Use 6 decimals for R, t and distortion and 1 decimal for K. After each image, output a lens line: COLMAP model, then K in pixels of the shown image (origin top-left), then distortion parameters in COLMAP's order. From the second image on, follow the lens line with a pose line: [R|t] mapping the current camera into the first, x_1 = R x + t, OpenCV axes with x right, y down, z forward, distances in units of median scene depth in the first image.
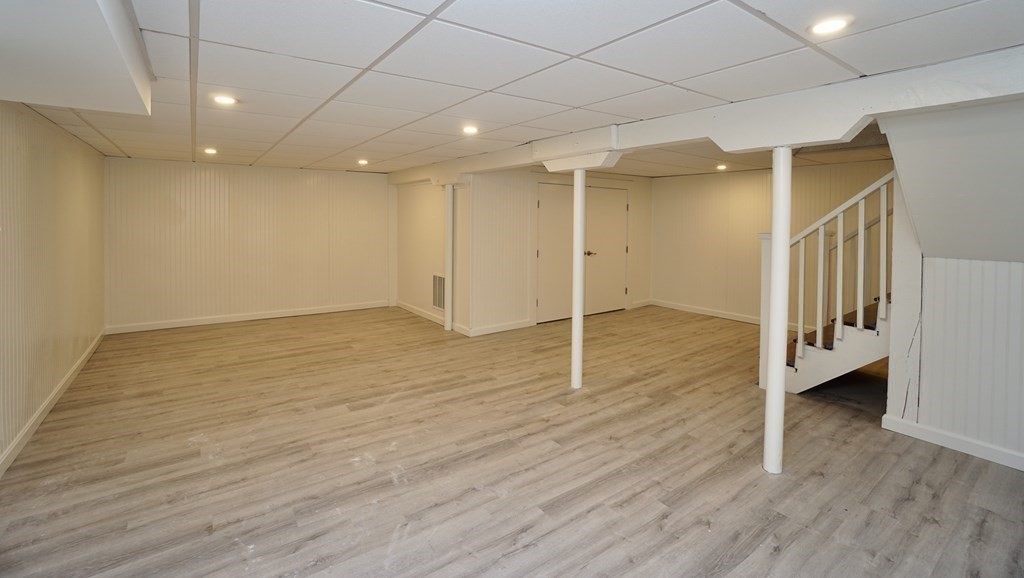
lens RADIAL K [[435.6, 0, 512.0], [0, 435.6, 289.0], [0, 0, 1]] dist [0.001730, 0.000789]
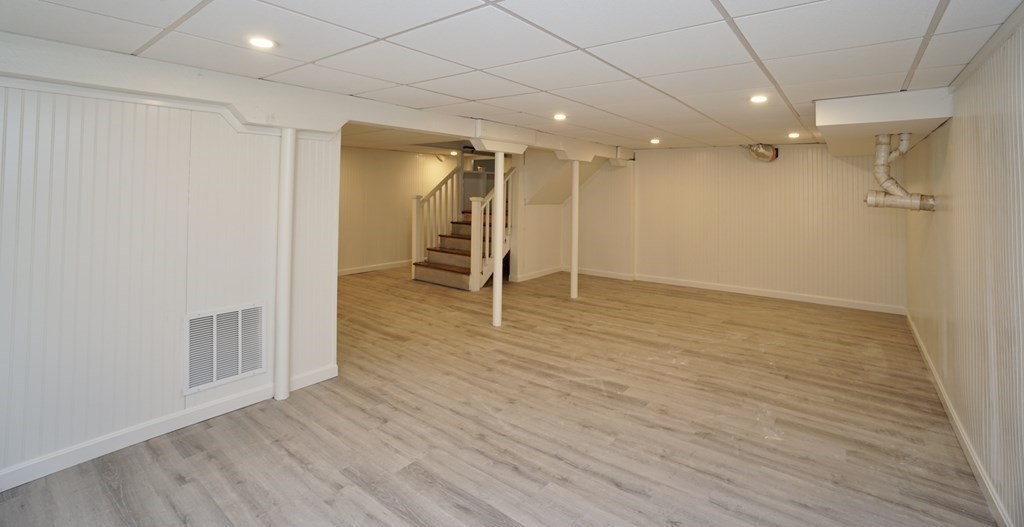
lens RADIAL K [[433.9, 0, 512.0], [0, 433.9, 263.5], [0, 0, 1]] dist [-0.001652, -0.000314]
pose [[-0.276687, -0.166460, 0.946433, -1.403877], [0.136073, 0.968172, 0.210064, -0.278040], [-0.951277, 0.186906, -0.245230, 1.716266]]
